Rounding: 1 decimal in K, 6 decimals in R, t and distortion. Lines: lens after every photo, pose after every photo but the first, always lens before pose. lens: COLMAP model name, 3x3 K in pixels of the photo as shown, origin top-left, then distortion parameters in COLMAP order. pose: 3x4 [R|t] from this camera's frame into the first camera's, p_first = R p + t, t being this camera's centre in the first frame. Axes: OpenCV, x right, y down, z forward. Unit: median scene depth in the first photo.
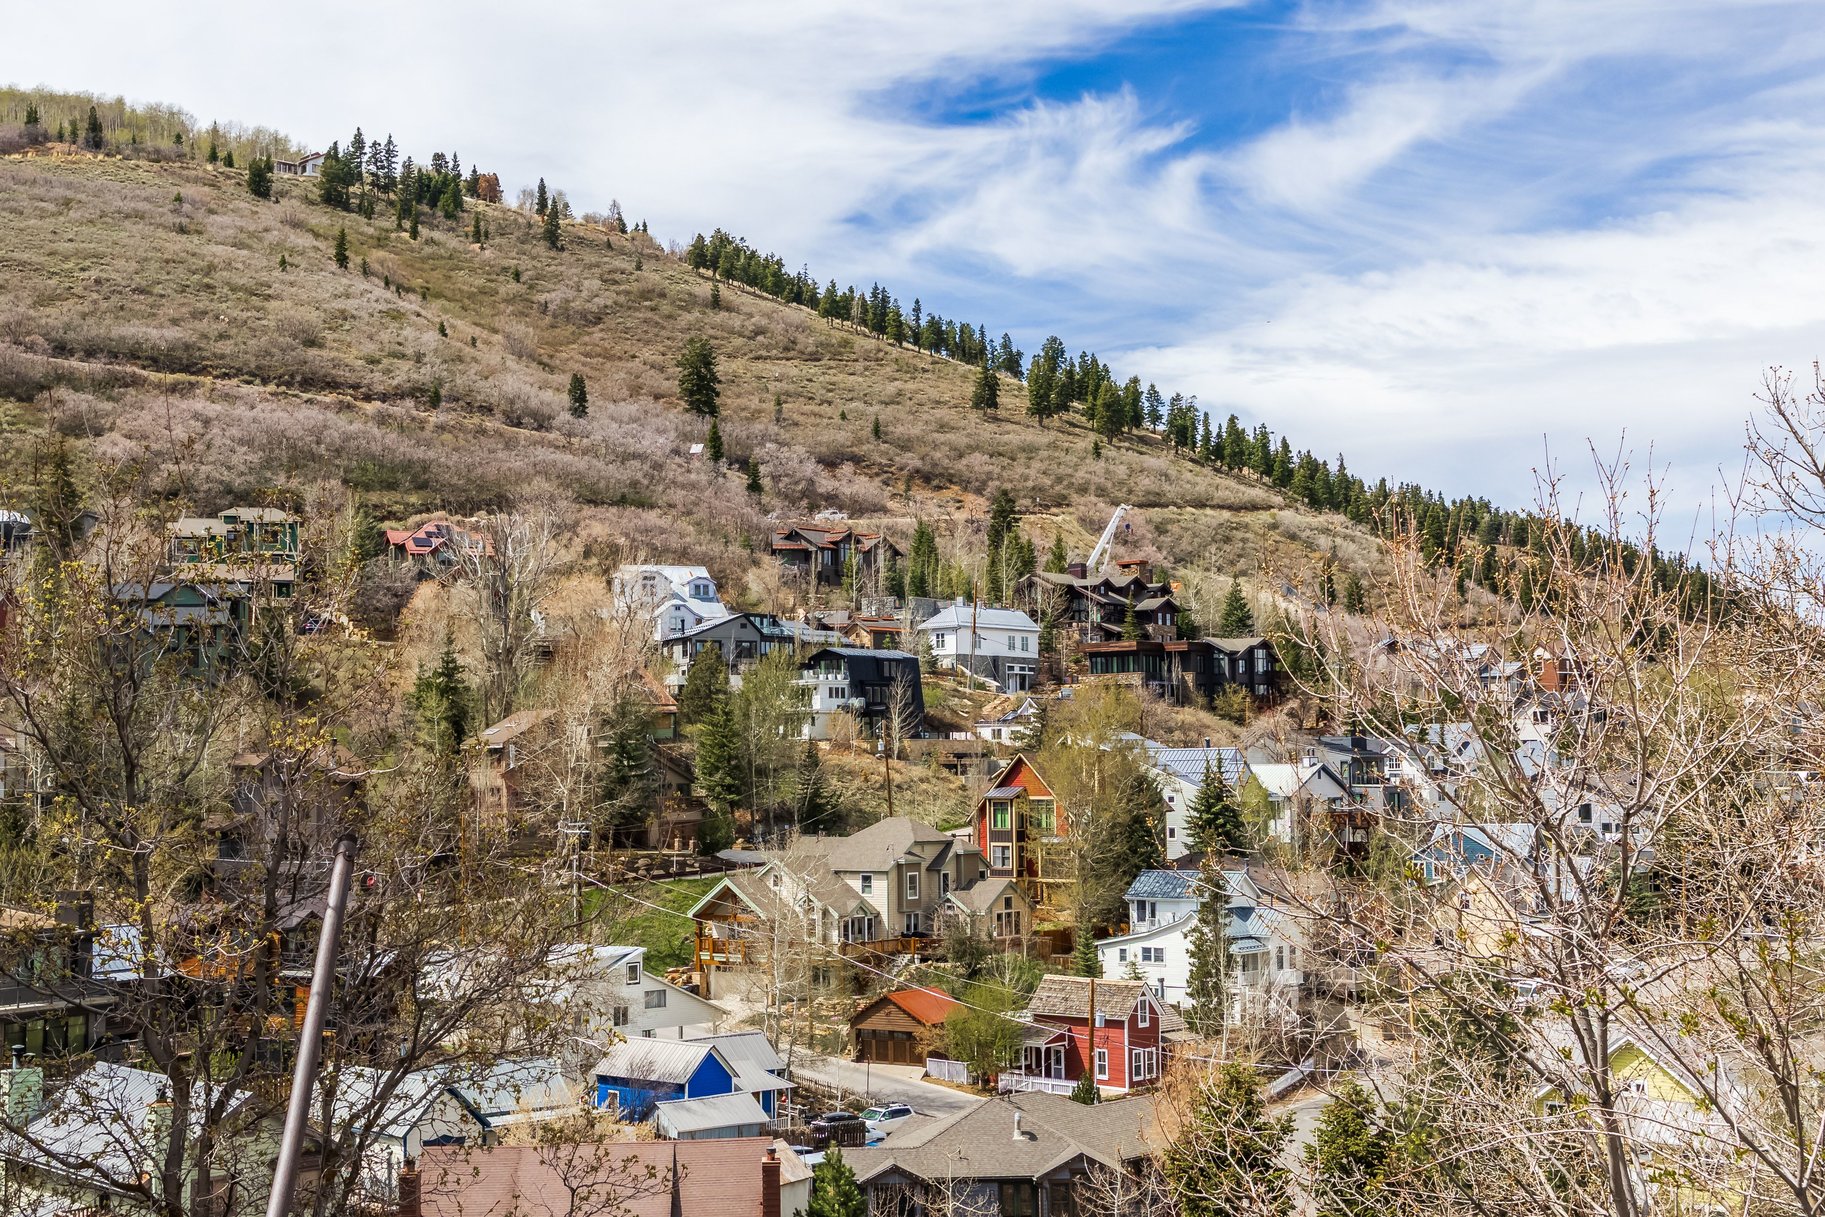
lens RADIAL K [[2283.1, 0, 912.5], [0, 2283.1, 608.5], [0, 0, 1]] dist [0.053674, -0.036069]
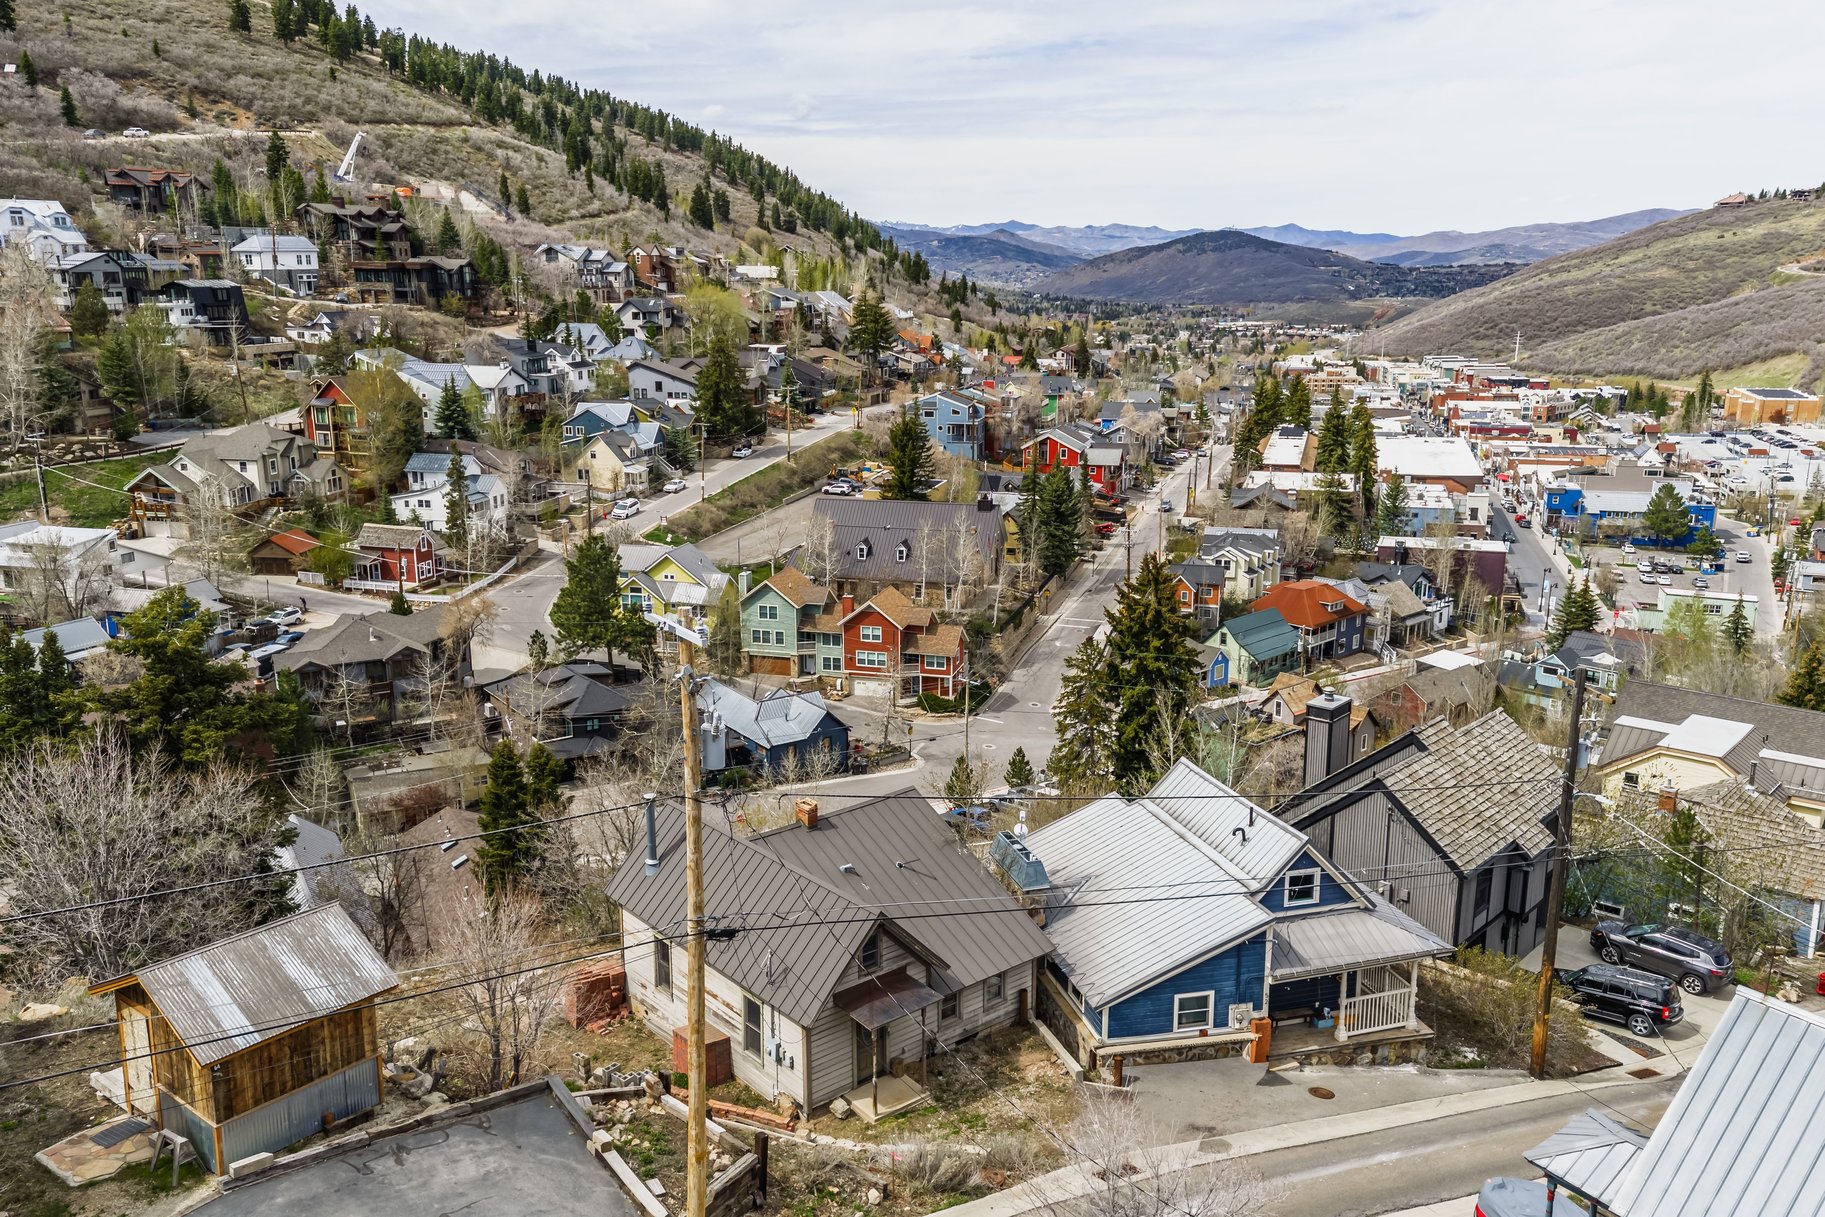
lens RADIAL K [[1596.8, 0, 868.8], [0, 1596.8, 602.8], [0, 0, 1]] dist [0.162795, -0.062936]
pose [[0.923856, -0.094067, 0.371001, -0.025848], [-0.022929, 0.953984, 0.298979, -0.080453], [-0.382053, -0.284720, 0.879187, -0.143325]]
